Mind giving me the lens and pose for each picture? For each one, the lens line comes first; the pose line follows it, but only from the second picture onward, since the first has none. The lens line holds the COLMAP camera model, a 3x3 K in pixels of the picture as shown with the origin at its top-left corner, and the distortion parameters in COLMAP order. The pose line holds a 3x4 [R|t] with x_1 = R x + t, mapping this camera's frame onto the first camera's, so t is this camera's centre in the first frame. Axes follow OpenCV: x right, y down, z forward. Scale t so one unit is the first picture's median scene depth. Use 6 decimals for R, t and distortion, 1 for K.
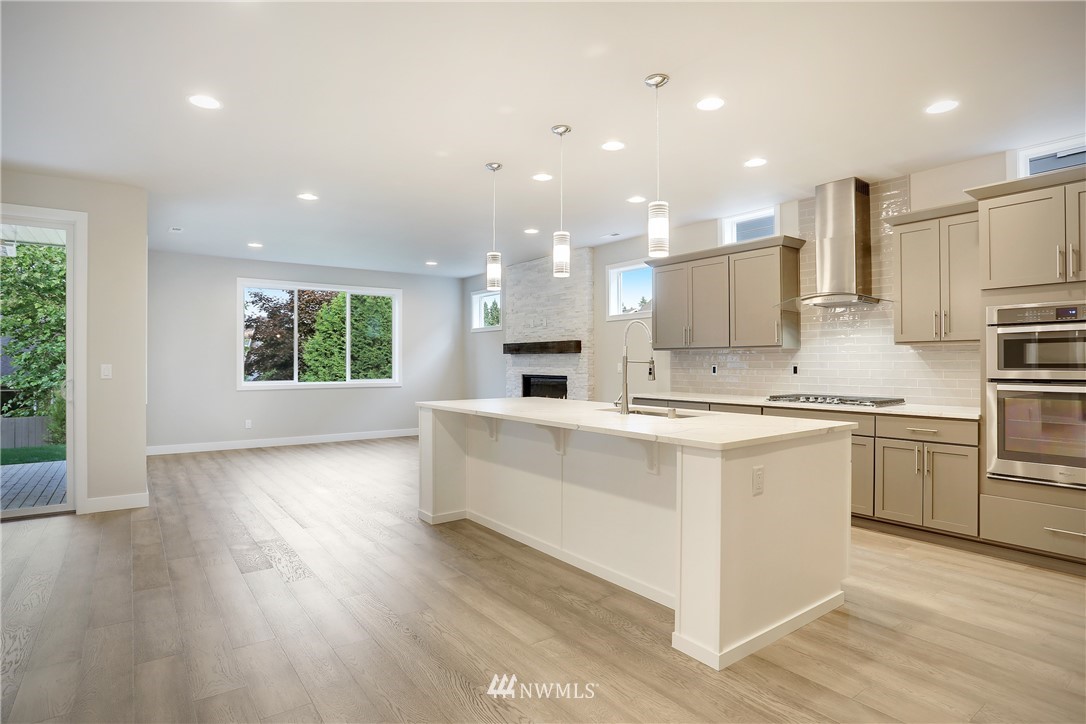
lens RADIAL K [[577.6, 0, 538.5], [0, 577.6, 366.7], [0, 0, 1]] dist [-0.034876, 0.002614]
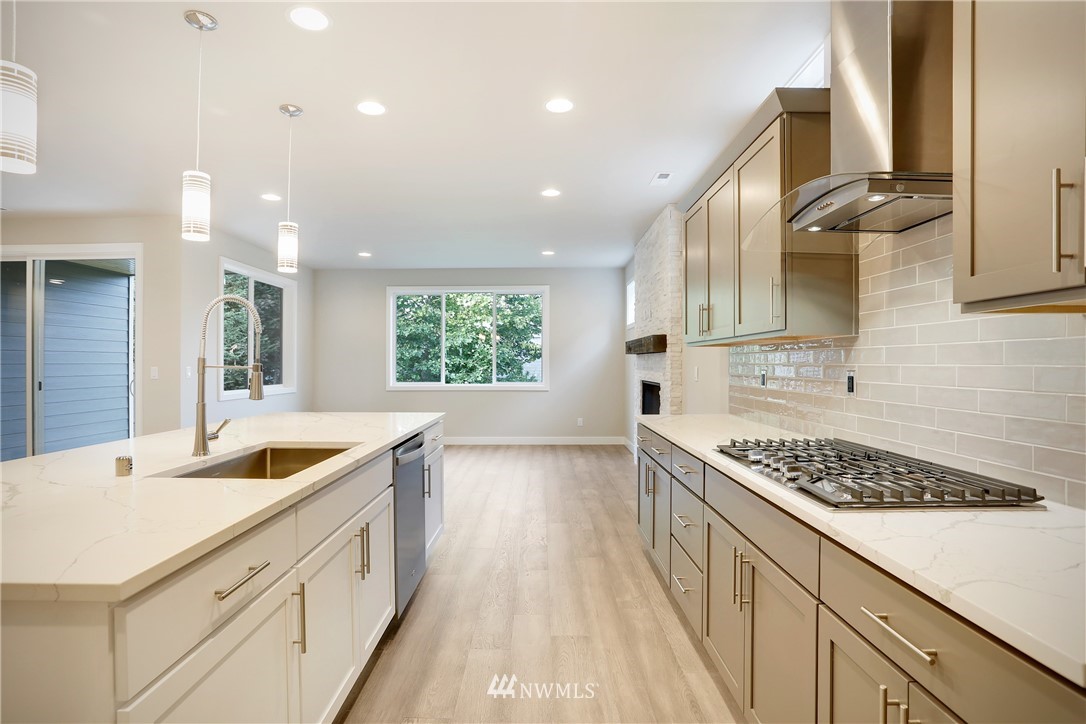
lens RADIAL K [[550.3, 0, 541.4], [0, 550.3, 366.6], [0, 0, 1]] dist [-0.024451, 0.002682]
pose [[0.801118, 0.003062, -0.598498, 0.329308], [-0.004585, 0.999989, -0.001020, -0.004102], [0.598488, 0.003561, 0.801124, 0.331756]]
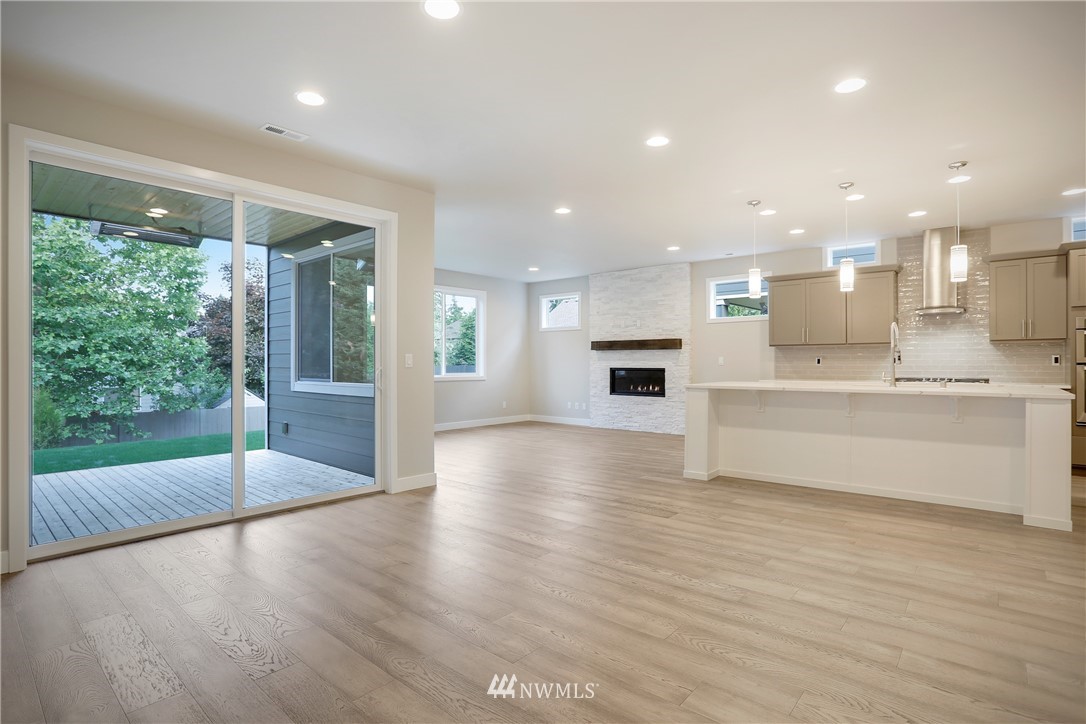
lens RADIAL K [[550.3, 0, 545.2], [0, 550.3, 363.4], [0, 0, 1]] dist [-0.024451, 0.002682]
pose [[0.968871, -0.001275, 0.247563, -0.451788], [0.003247, 0.999966, -0.007558, 0.013199], [-0.247545, 0.008126, 0.968842, -0.045442]]
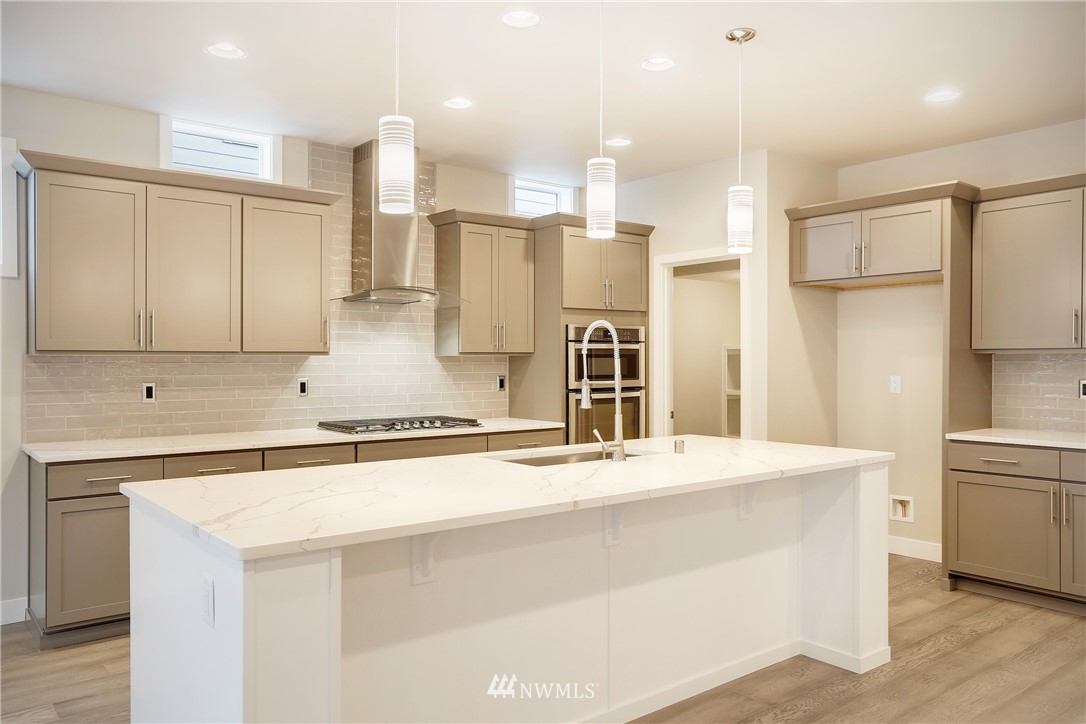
lens RADIAL K [[807.4, 0, 536.6], [0, 807.4, 367.0], [0, 0, 1]] dist [-0.002950, 0.012004]
pose [[-0.049709, -0.004911, 0.998752, -0.341313], [0.009620, 0.999939, 0.005396, -0.013745], [-0.998717, 0.009876, -0.049658, 0.497500]]
